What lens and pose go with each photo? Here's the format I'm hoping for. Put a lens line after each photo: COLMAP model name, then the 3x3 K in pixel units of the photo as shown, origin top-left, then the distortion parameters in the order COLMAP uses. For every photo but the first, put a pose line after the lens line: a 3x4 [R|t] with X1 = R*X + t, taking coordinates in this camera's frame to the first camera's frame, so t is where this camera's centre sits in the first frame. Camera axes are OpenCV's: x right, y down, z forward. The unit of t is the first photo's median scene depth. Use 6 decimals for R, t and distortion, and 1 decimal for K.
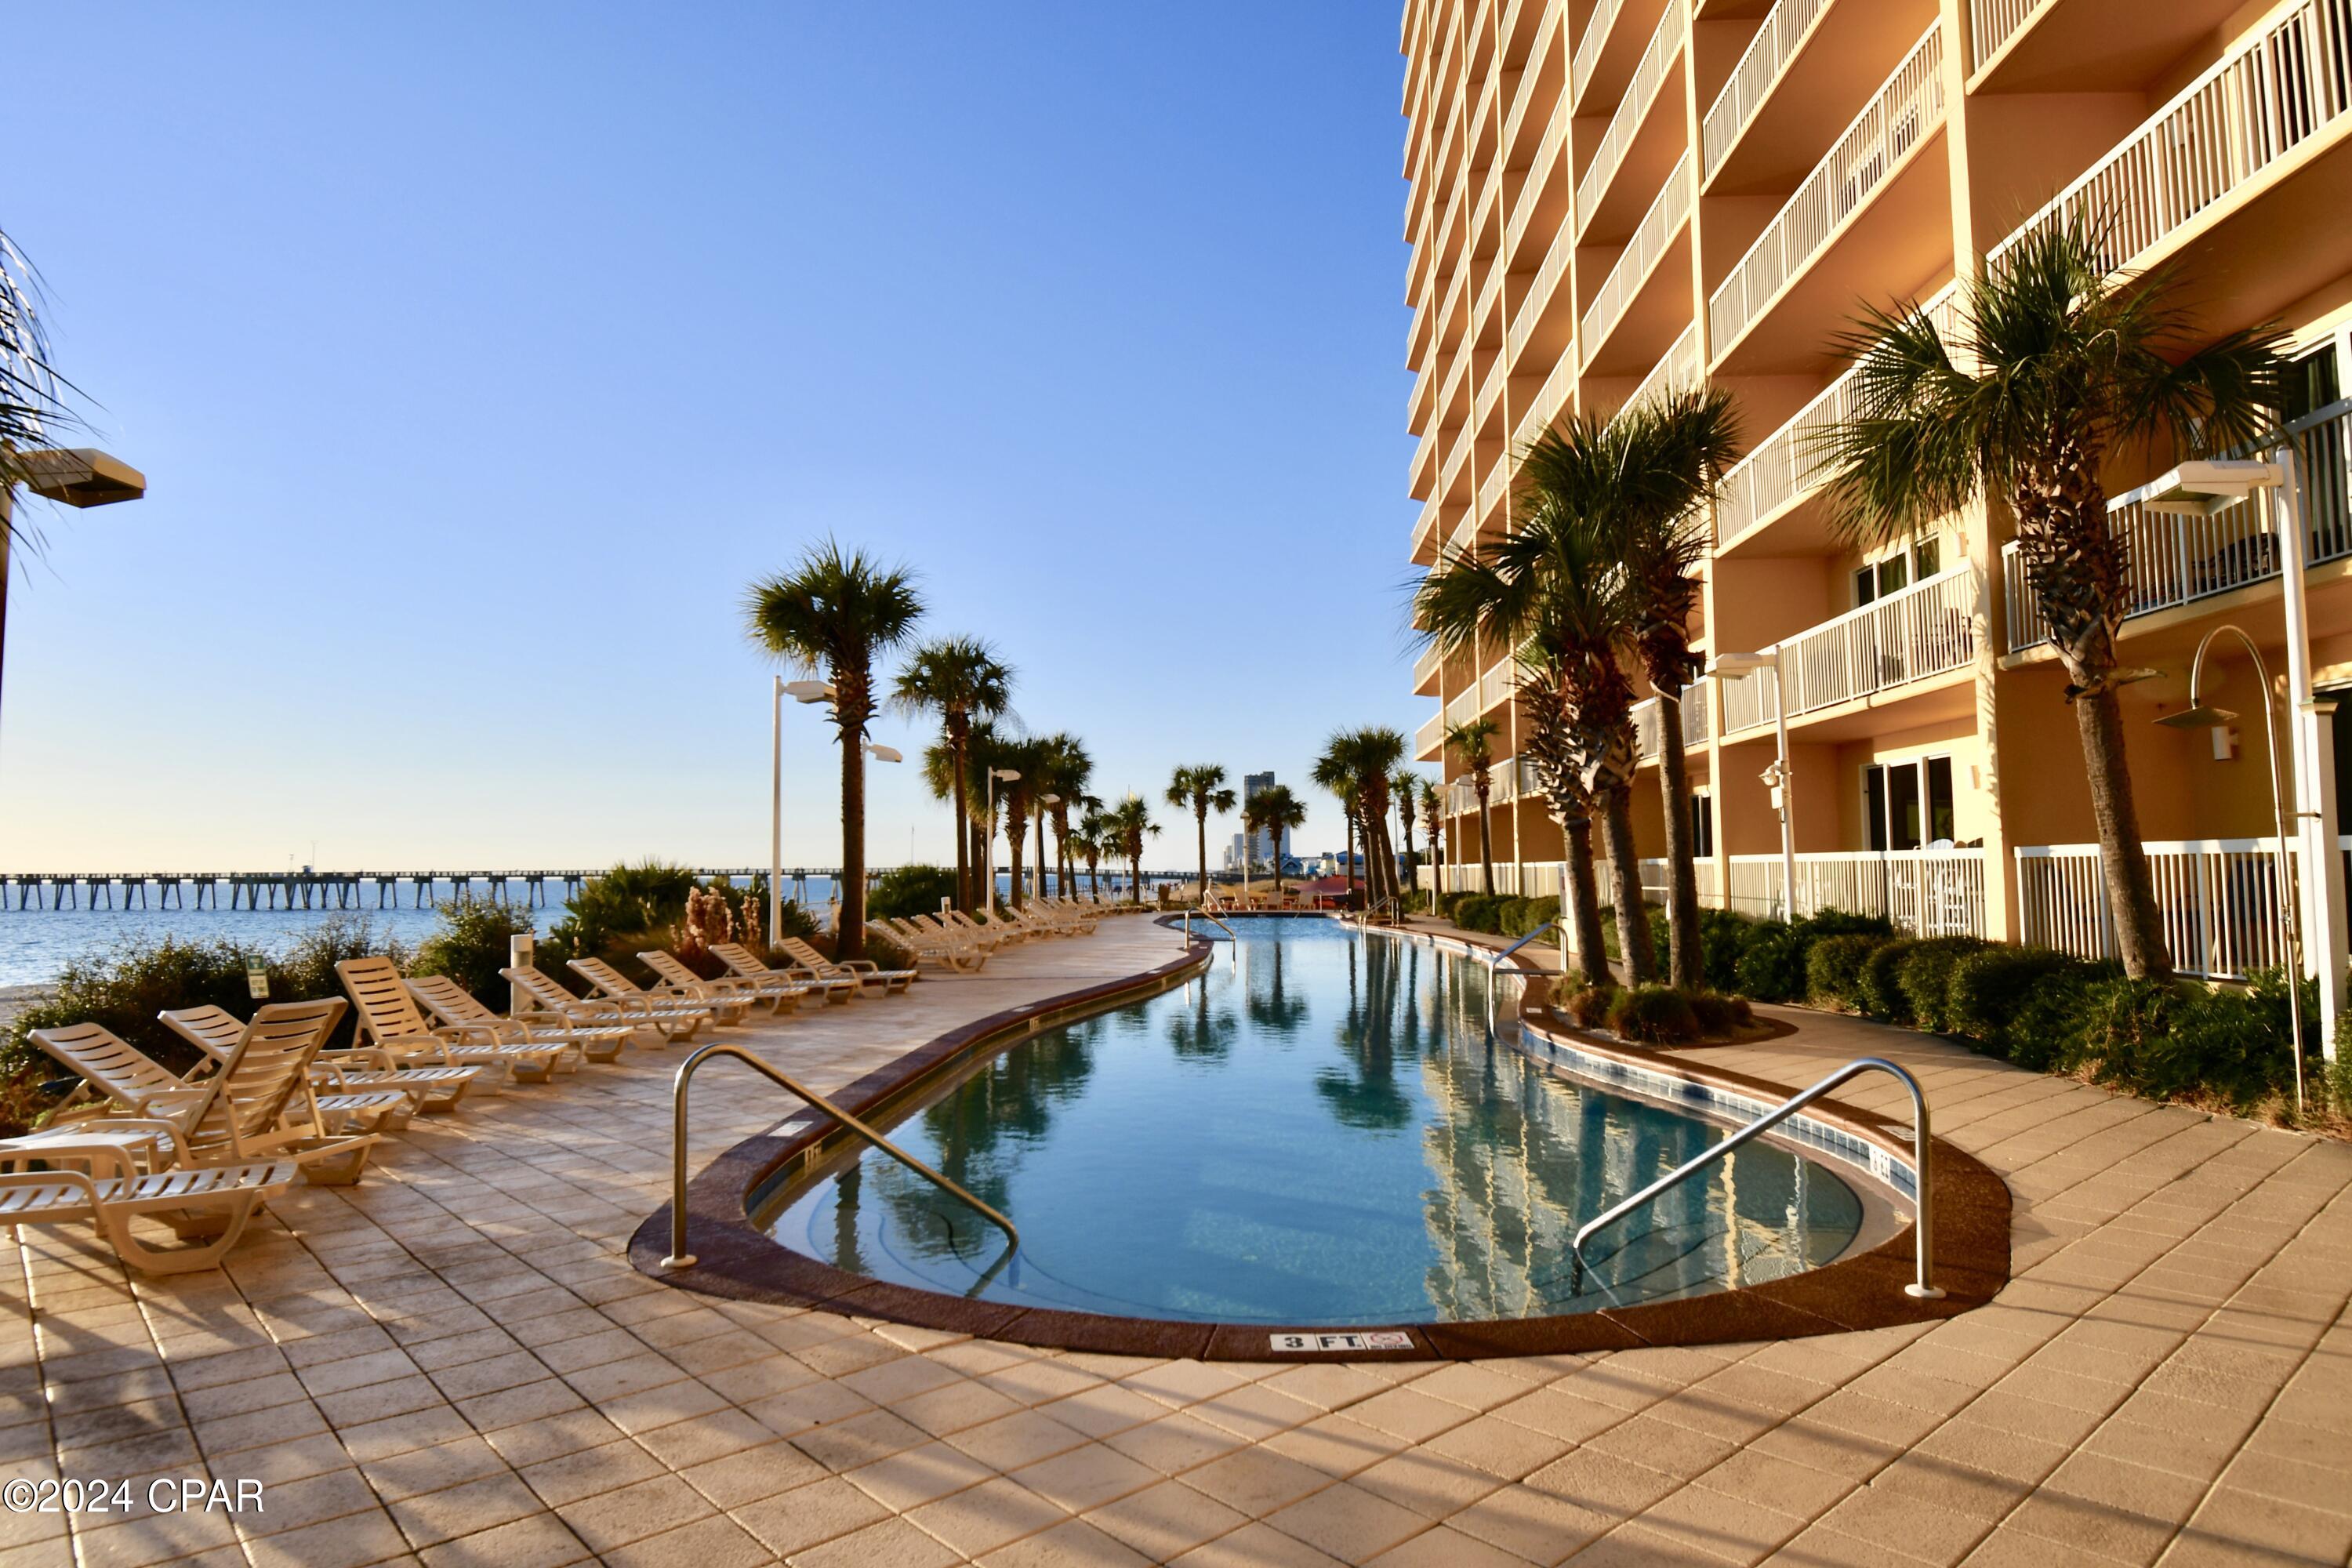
lens RADIAL K [[1343.0, 0, 1176.0], [0, 1343.0, 784.0], [0, 0, 1]] dist [0.016900, -0.033368]
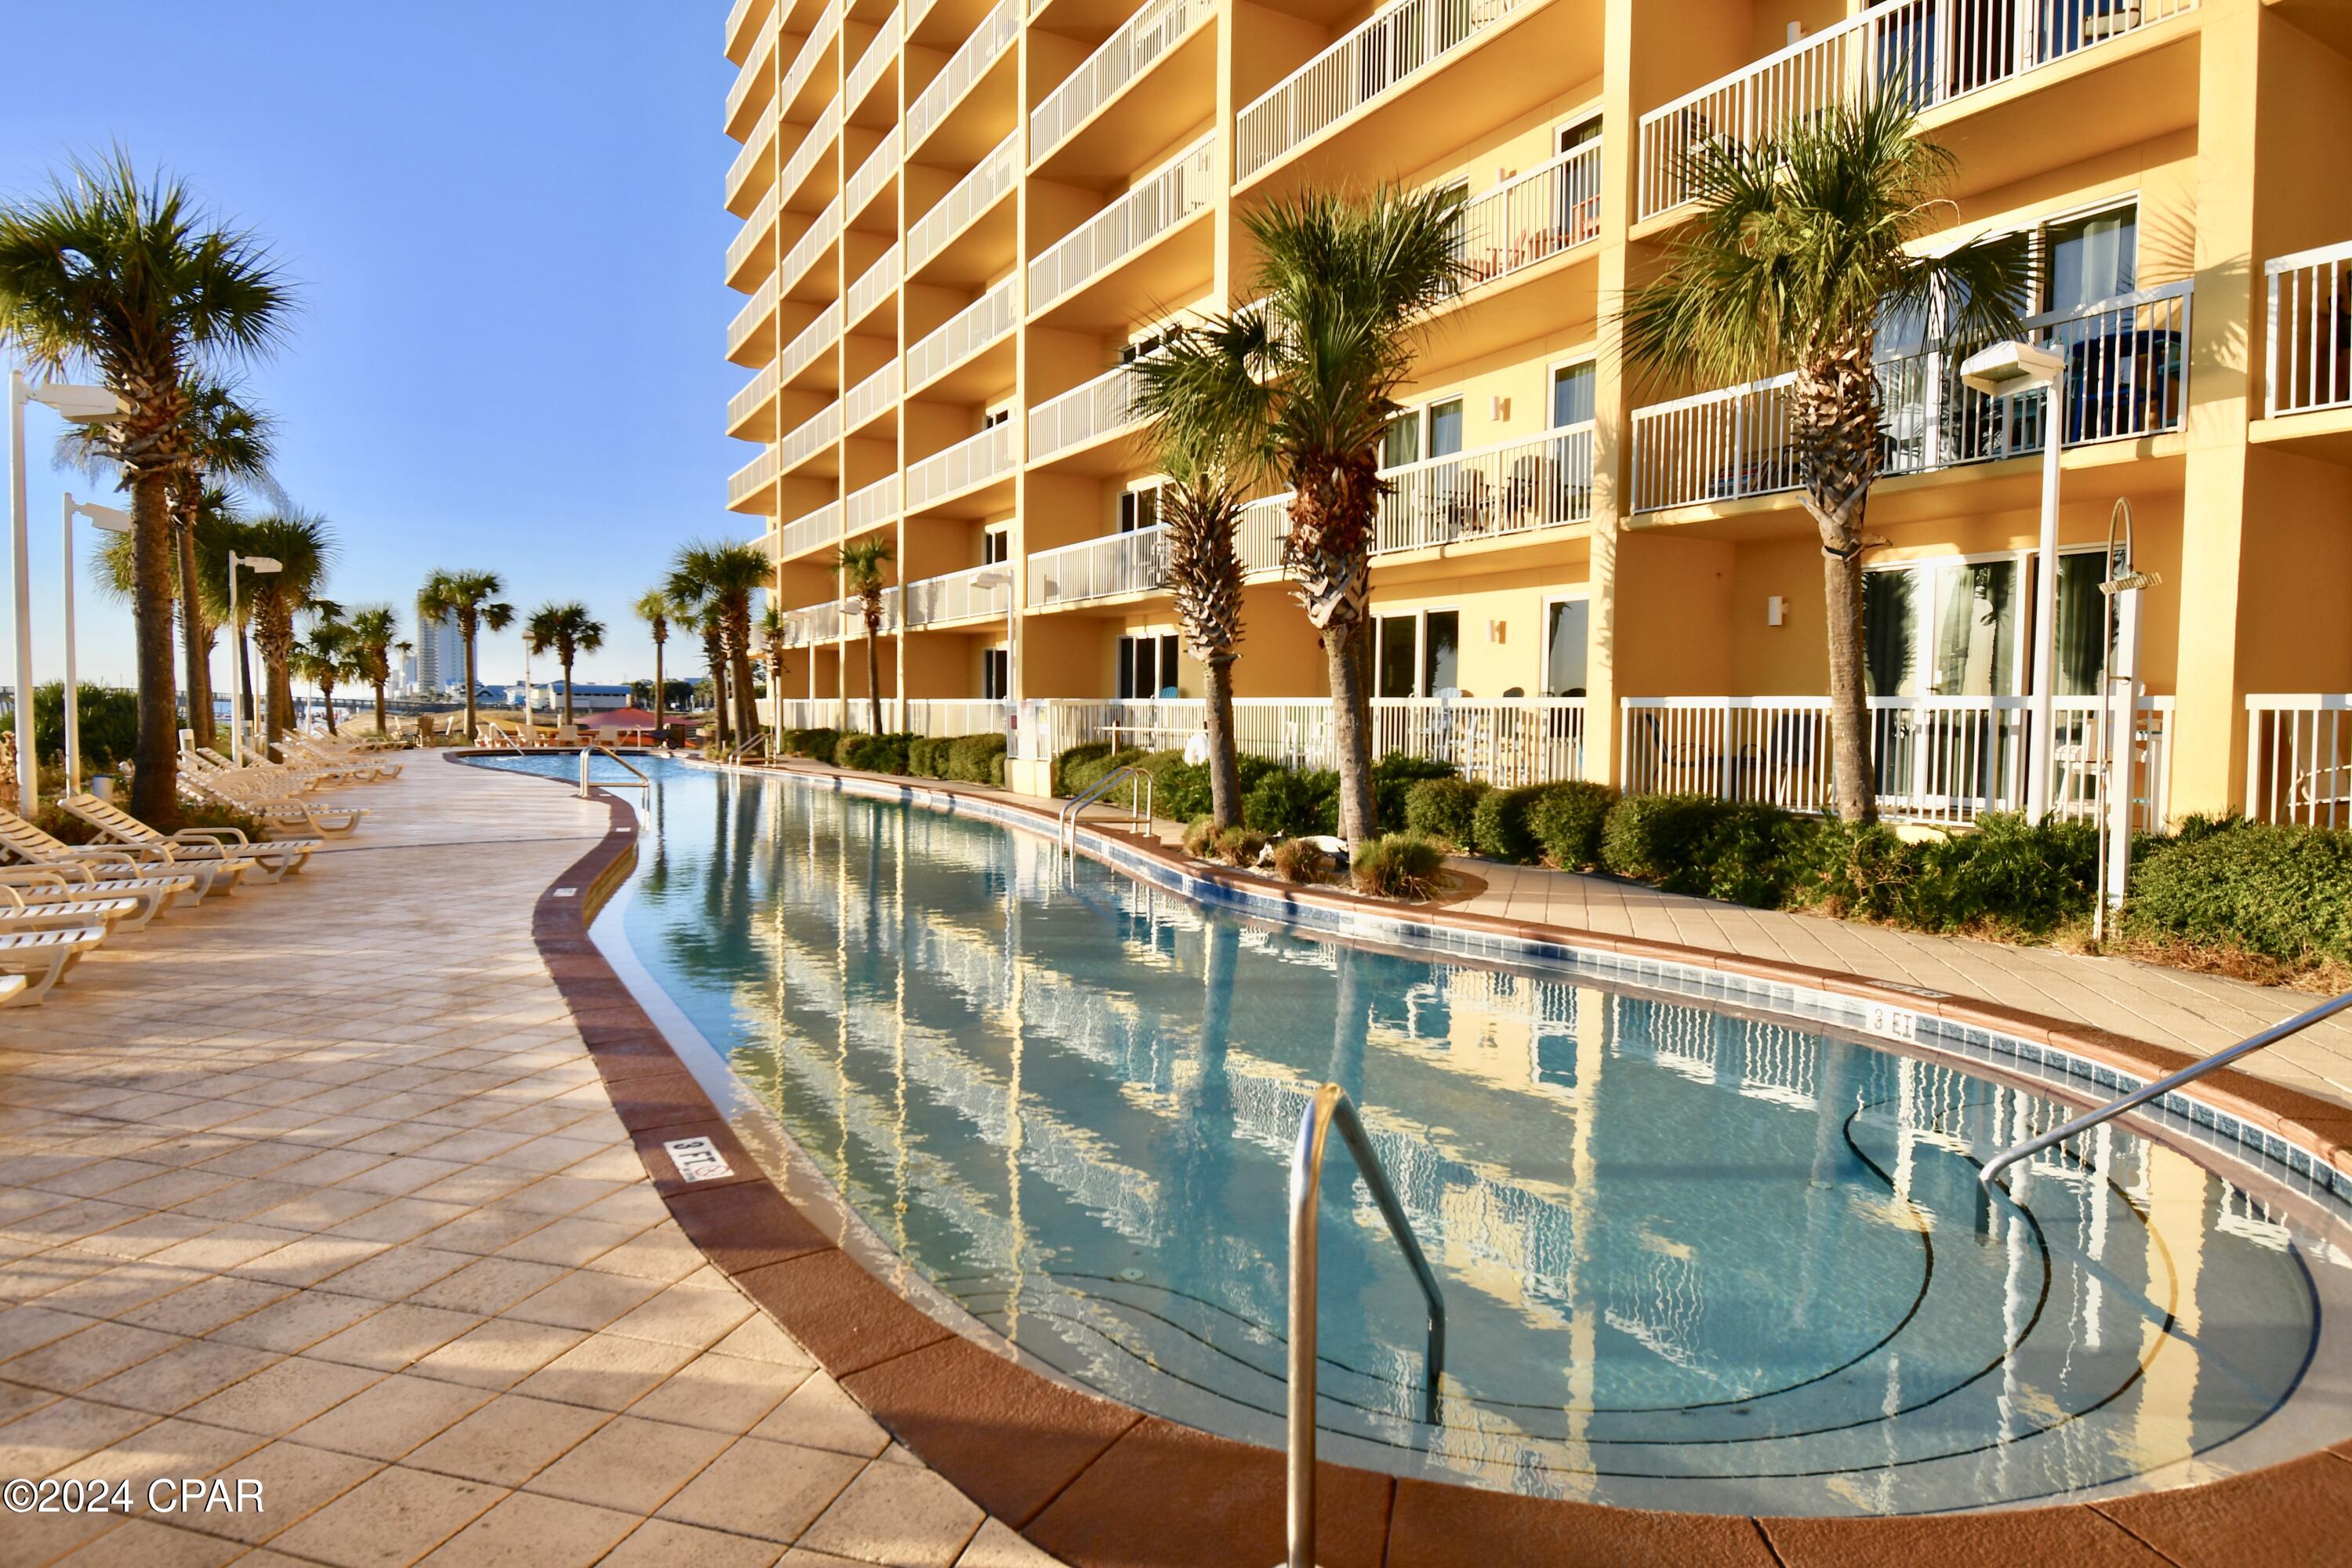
lens RADIAL K [[1343.0, 0, 1176.0], [0, 1343.0, 784.0], [0, 0, 1]] dist [0.016900, -0.033368]
pose [[0.847795, -0.010794, 0.530215, -0.101157], [-0.053868, 0.992869, 0.106347, 0.008144], [-0.527582, -0.118722, 0.841167, 0.110631]]
